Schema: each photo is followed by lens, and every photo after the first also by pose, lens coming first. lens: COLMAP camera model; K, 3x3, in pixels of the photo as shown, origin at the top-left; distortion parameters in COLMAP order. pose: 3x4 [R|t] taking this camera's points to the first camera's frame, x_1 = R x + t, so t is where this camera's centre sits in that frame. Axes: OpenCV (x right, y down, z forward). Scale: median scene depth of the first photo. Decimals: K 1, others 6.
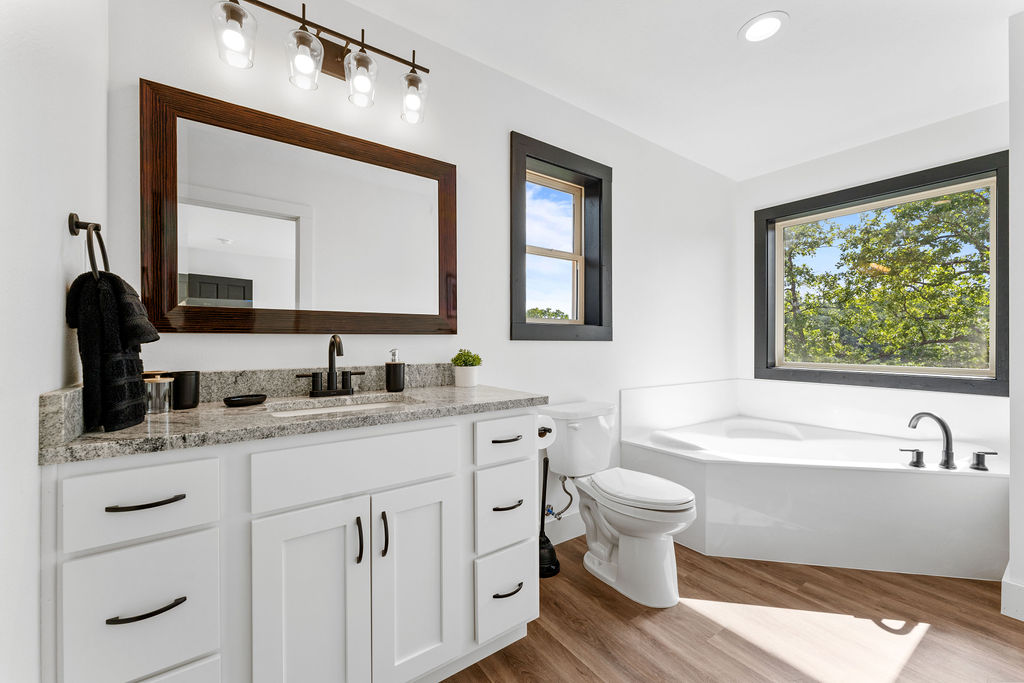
lens RADIAL K [[409.4, 0, 503.7], [0, 409.4, 339.0], [0, 0, 1]] dist [-0.001213, -0.000134]
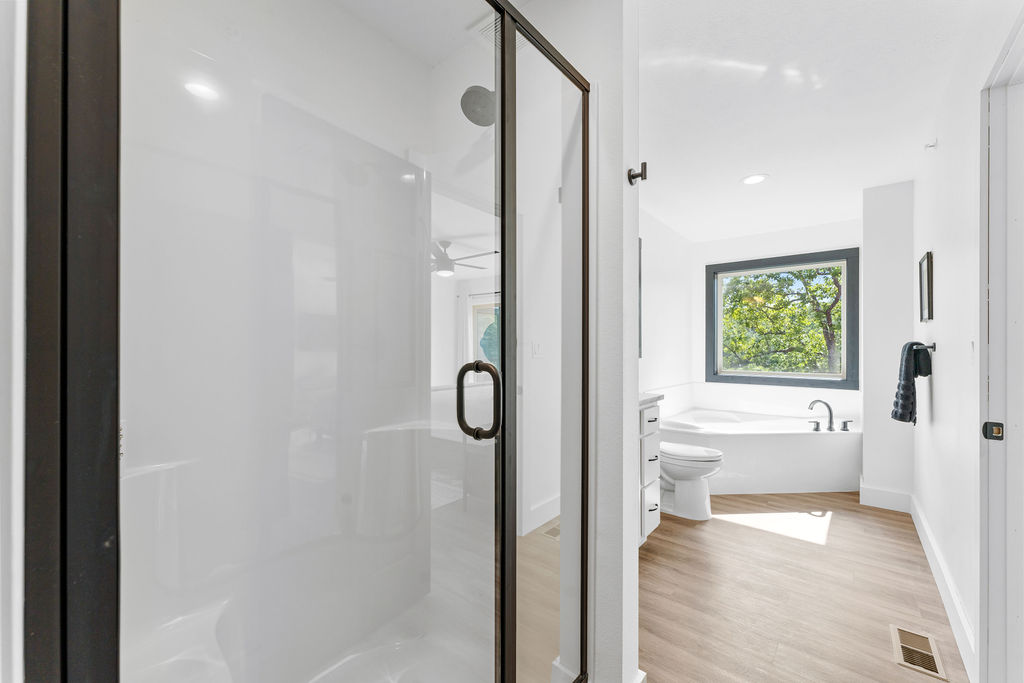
lens RADIAL K [[409.4, 0, 506.8], [0, 409.4, 343.3], [0, 0, 1]] dist [-0.001213, -0.000134]
pose [[0.967938, 0.006744, 0.251100, -0.643840], [-0.005162, 0.999962, -0.006958, -0.039474], [-0.251138, 0.005438, 0.967936, -0.327008]]
